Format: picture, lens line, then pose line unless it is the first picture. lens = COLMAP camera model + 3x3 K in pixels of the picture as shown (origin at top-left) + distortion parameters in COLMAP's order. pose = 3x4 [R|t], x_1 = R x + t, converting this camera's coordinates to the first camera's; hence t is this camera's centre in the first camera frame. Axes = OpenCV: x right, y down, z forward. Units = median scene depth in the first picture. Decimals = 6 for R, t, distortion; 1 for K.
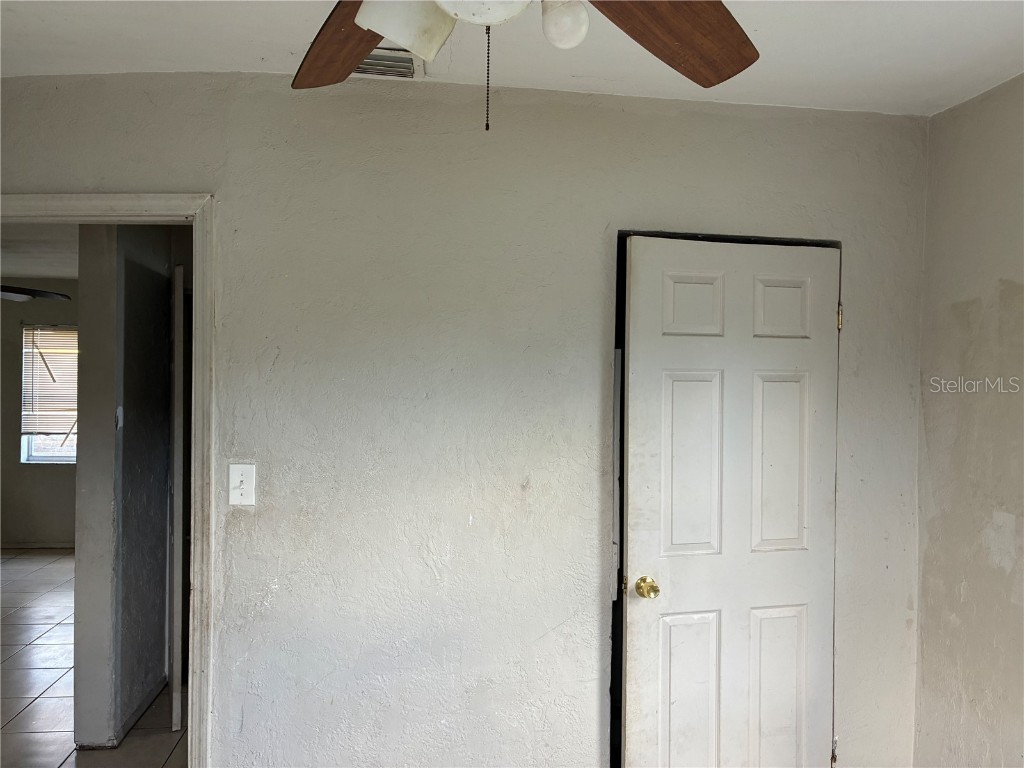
lens RADIAL K [[782.9, 0, 509.0], [0, 782.9, 388.1], [0, 0, 1]] dist [0.038226, -0.025768]
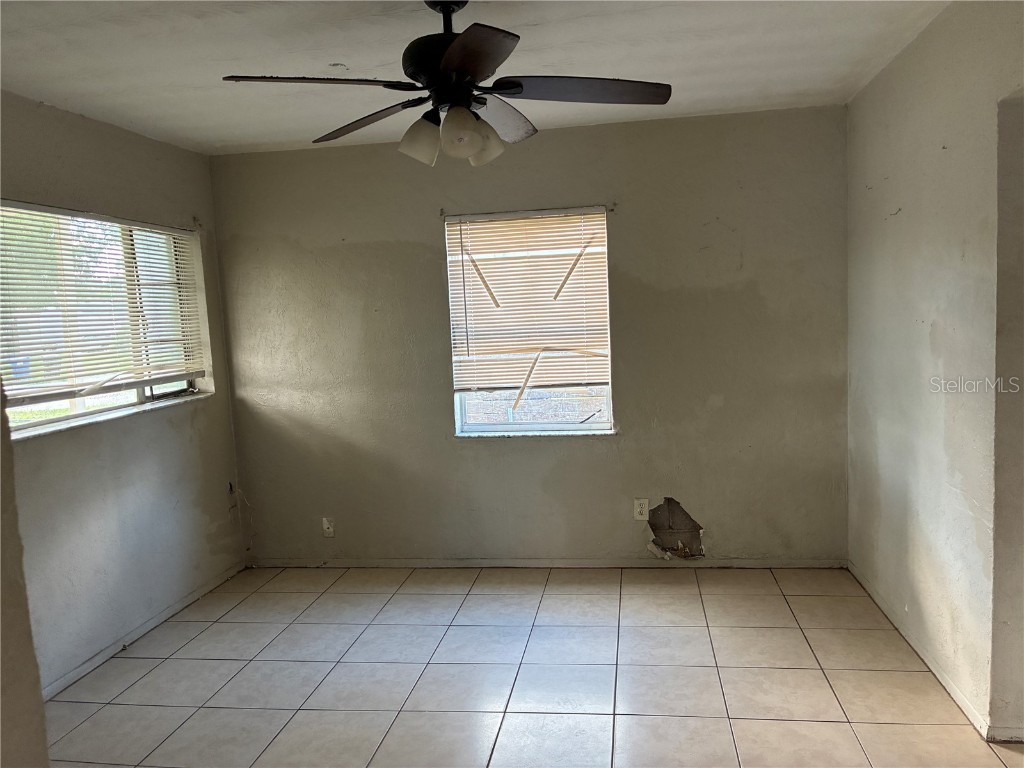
lens RADIAL K [[782.9, 0, 517.1], [0, 782.9, 383.3], [0, 0, 1]] dist [0.038226, -0.025768]
pose [[0.952820, -0.037549, -0.301204, -0.377905], [0.062963, 0.995186, 0.075110, 0.007379], [0.296933, -0.090531, 0.950597, 0.415867]]
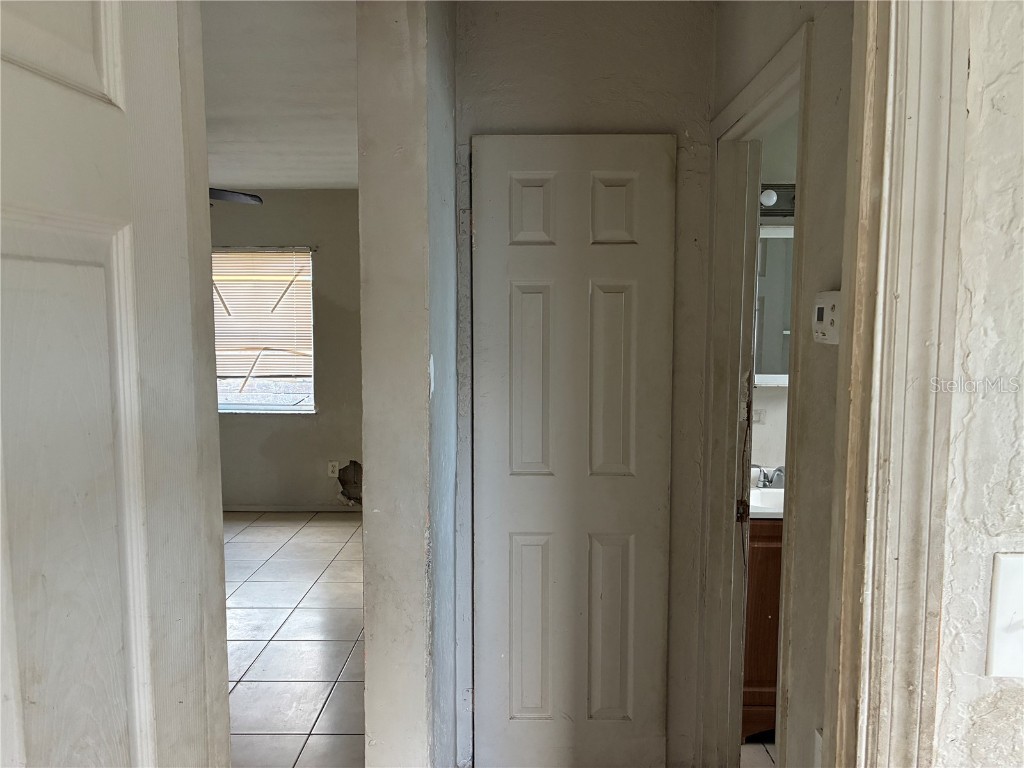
lens RADIAL K [[782.9, 0, 511.9], [0, 782.9, 381.9], [0, 0, 1]] dist [0.038226, -0.025768]
pose [[0.990558, -0.000108, -0.137092, -0.169770], [0.011087, 0.996787, 0.079327, 0.000036], [0.136643, -0.080098, 0.987377, 0.222961]]
